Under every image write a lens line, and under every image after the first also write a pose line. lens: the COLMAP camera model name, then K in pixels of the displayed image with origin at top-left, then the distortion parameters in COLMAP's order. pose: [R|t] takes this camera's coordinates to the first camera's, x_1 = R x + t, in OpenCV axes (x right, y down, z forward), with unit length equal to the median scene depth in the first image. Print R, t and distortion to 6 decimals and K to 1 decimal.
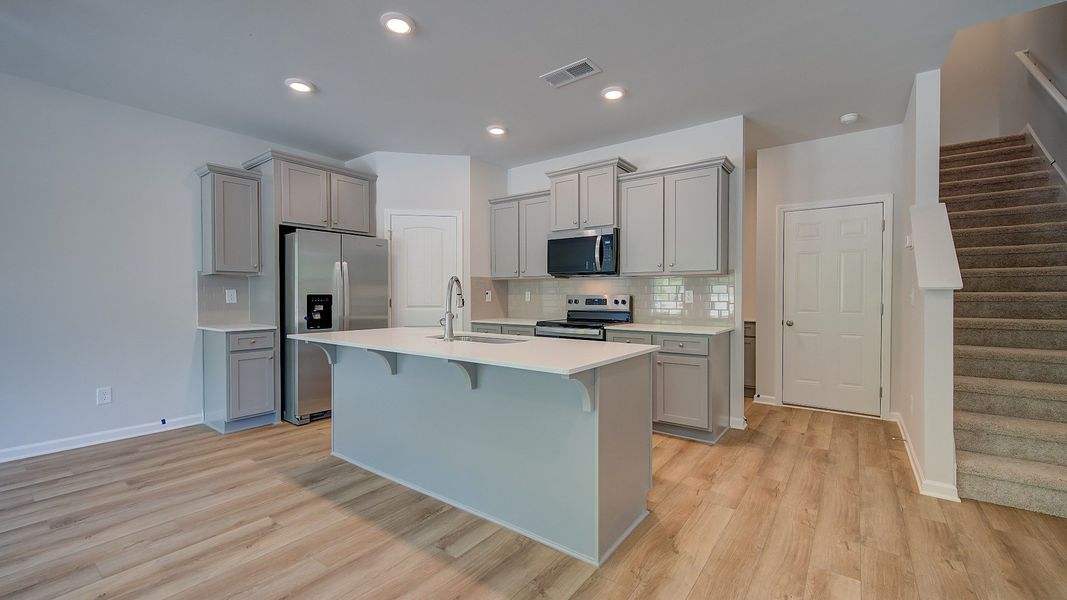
lens RADIAL K [[429.0, 0, 531.4], [0, 429.0, 297.1], [0, 0, 1]] dist [0.003972, -0.001154]
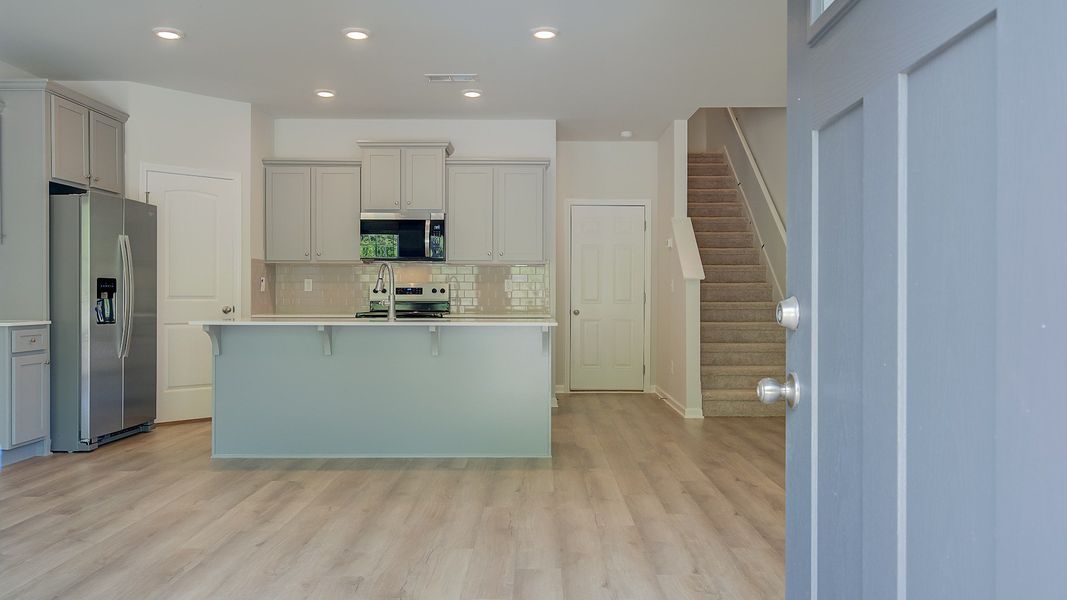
lens RADIAL K [[804.6, 0, 526.9], [0, 804.6, 295.5], [0, 0, 1]] dist [-0.009578, 0.014760]
pose [[0.805560, 0.001617, 0.592512, -0.753079], [0.001207, 0.999990, -0.004370, 0.032135], [-0.592513, 0.004236, 0.805550, -0.582530]]
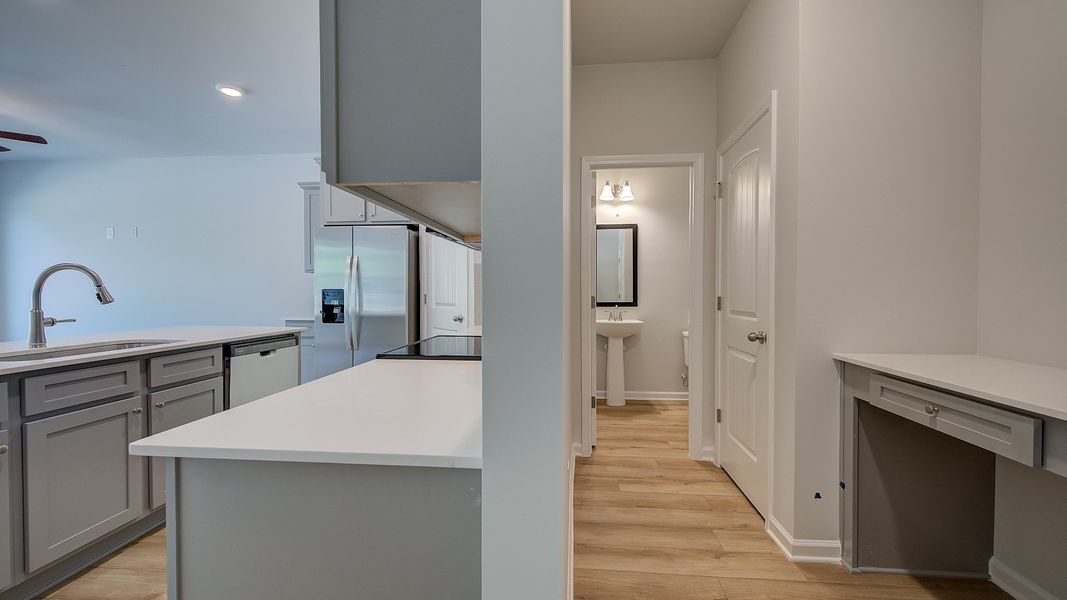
lens RADIAL K [[415.6, 0, 516.7], [0, 415.6, 291.2], [0, 0, 1]] dist [-0.011984, 0.000463]
pose [[0.540013, 0.011746, -0.841575, 0.579617], [-0.005108, 0.999930, 0.010679, -0.014541], [0.841641, -0.001468, 0.540035, 0.856495]]
